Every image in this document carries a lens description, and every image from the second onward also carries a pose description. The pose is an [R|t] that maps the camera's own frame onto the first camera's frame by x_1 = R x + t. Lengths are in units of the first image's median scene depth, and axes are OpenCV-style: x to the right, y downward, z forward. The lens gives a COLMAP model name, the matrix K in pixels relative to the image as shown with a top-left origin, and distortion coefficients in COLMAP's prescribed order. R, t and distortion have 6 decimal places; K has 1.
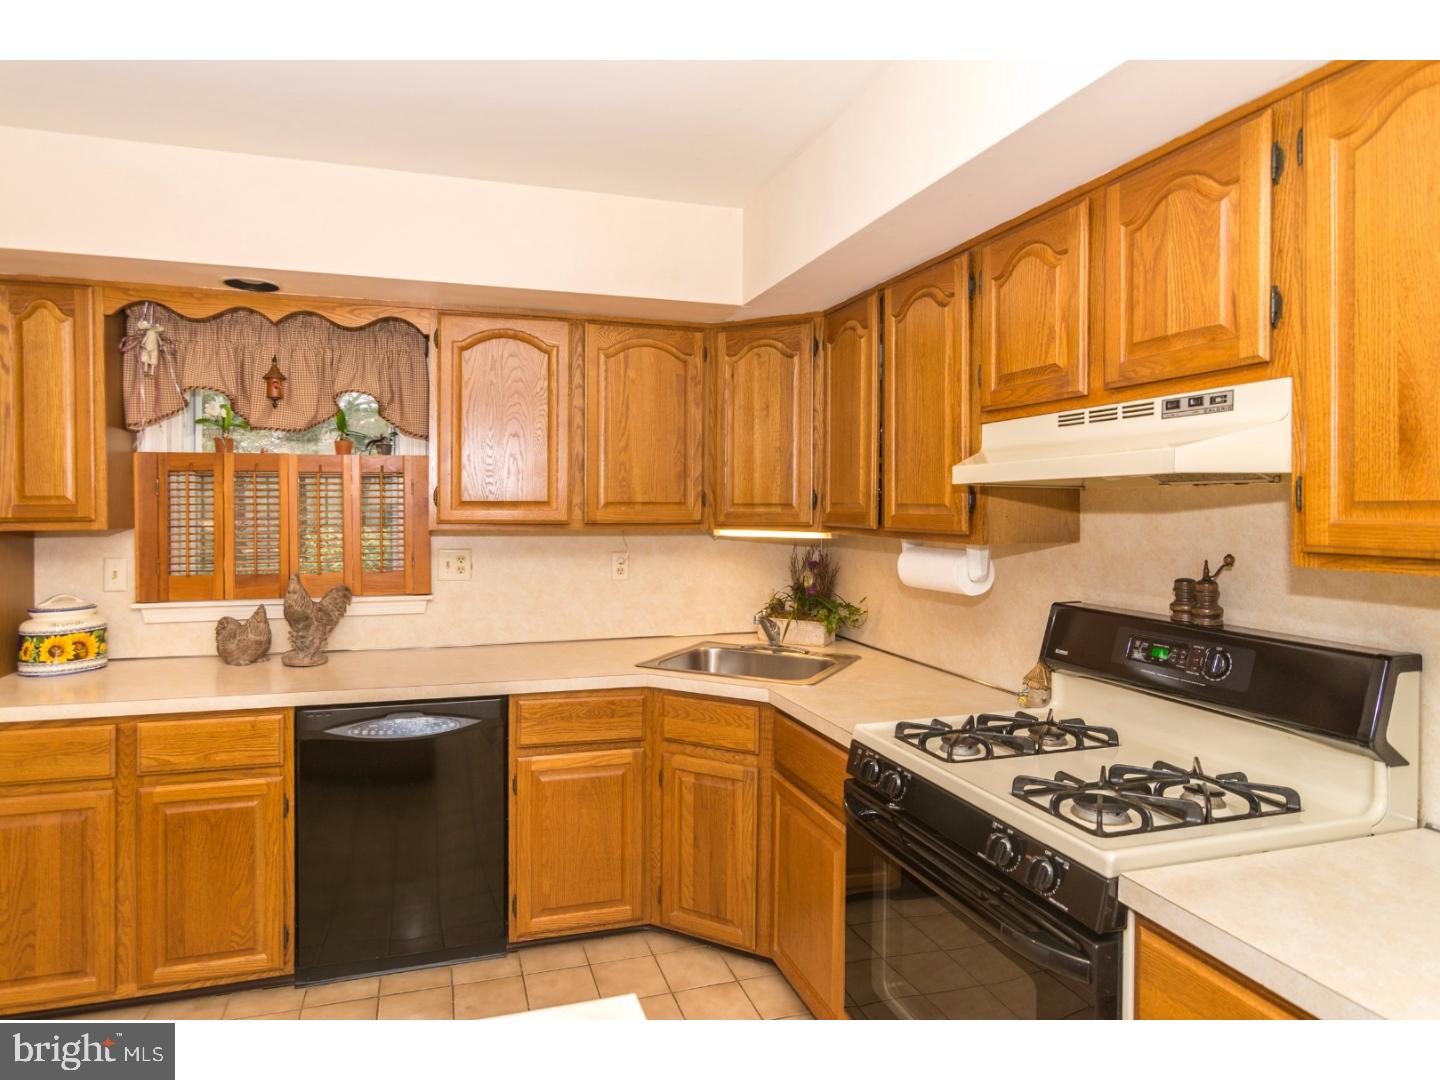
lens RADIAL K [[849.7, 0, 712.0], [0, 849.7, 520.2], [0, 0, 1]] dist [-0.000521, 0.001129]
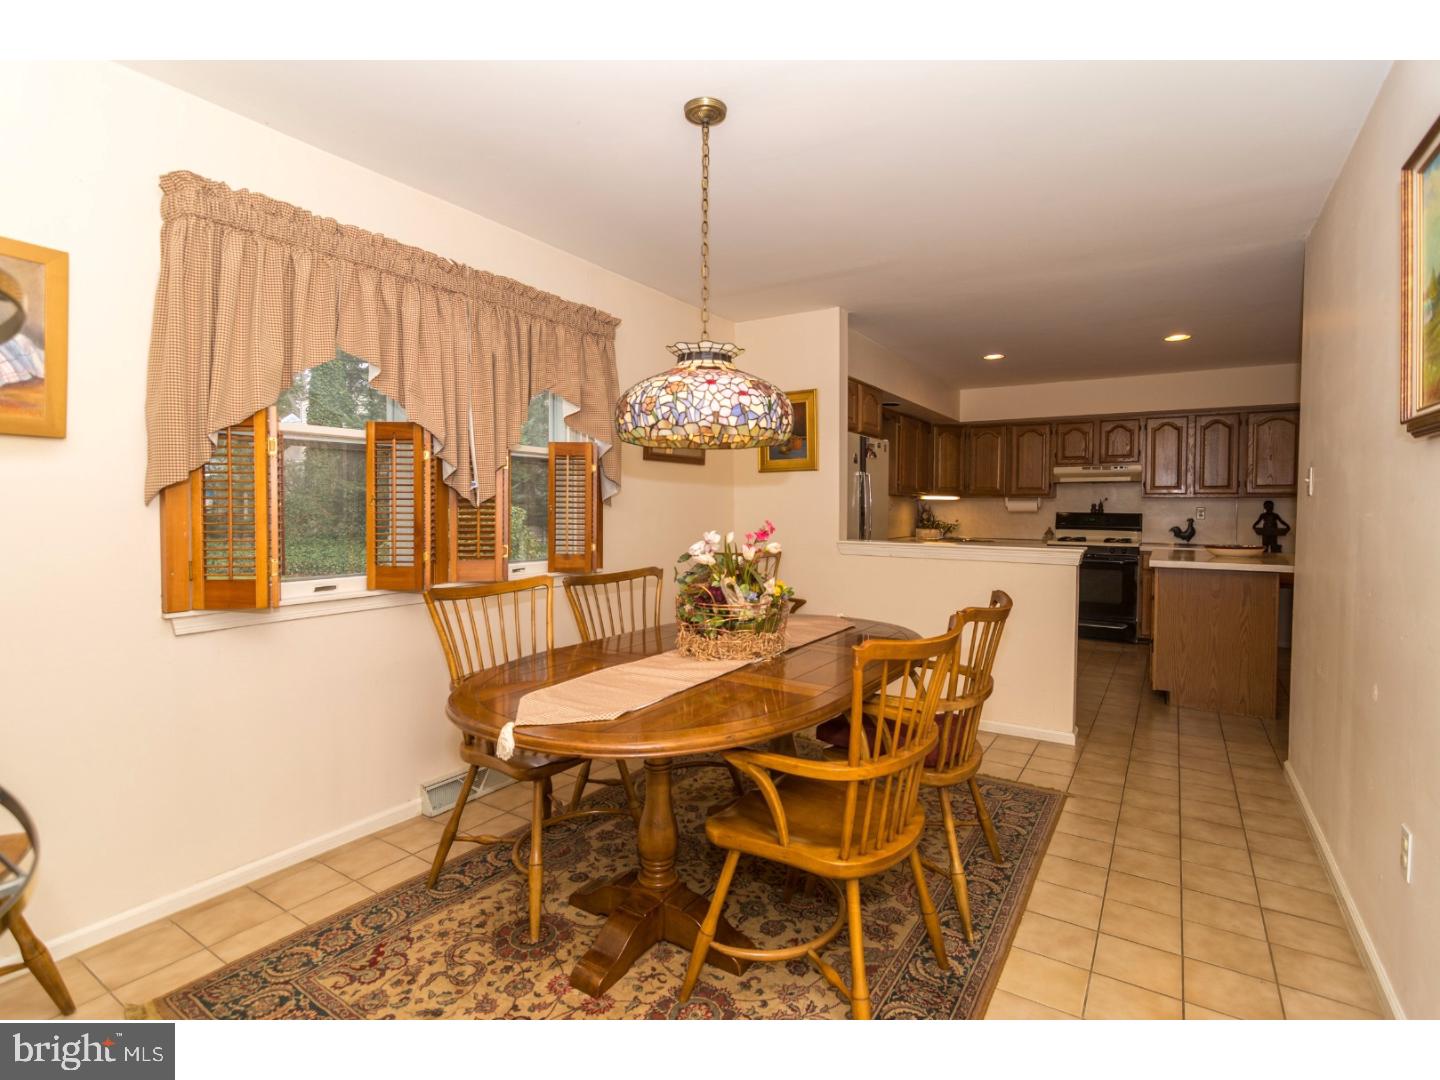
lens RADIAL K [[707.7, 0, 725.2], [0, 707.7, 544.5], [0, 0, 1]] dist [-0.000854, 0.001908]
pose [[0.756890, -0.040479, 0.652287, -2.468681], [0.009390, 0.998651, 0.051078, 0.052996], [-0.653475, -0.032536, 0.756249, -0.453499]]
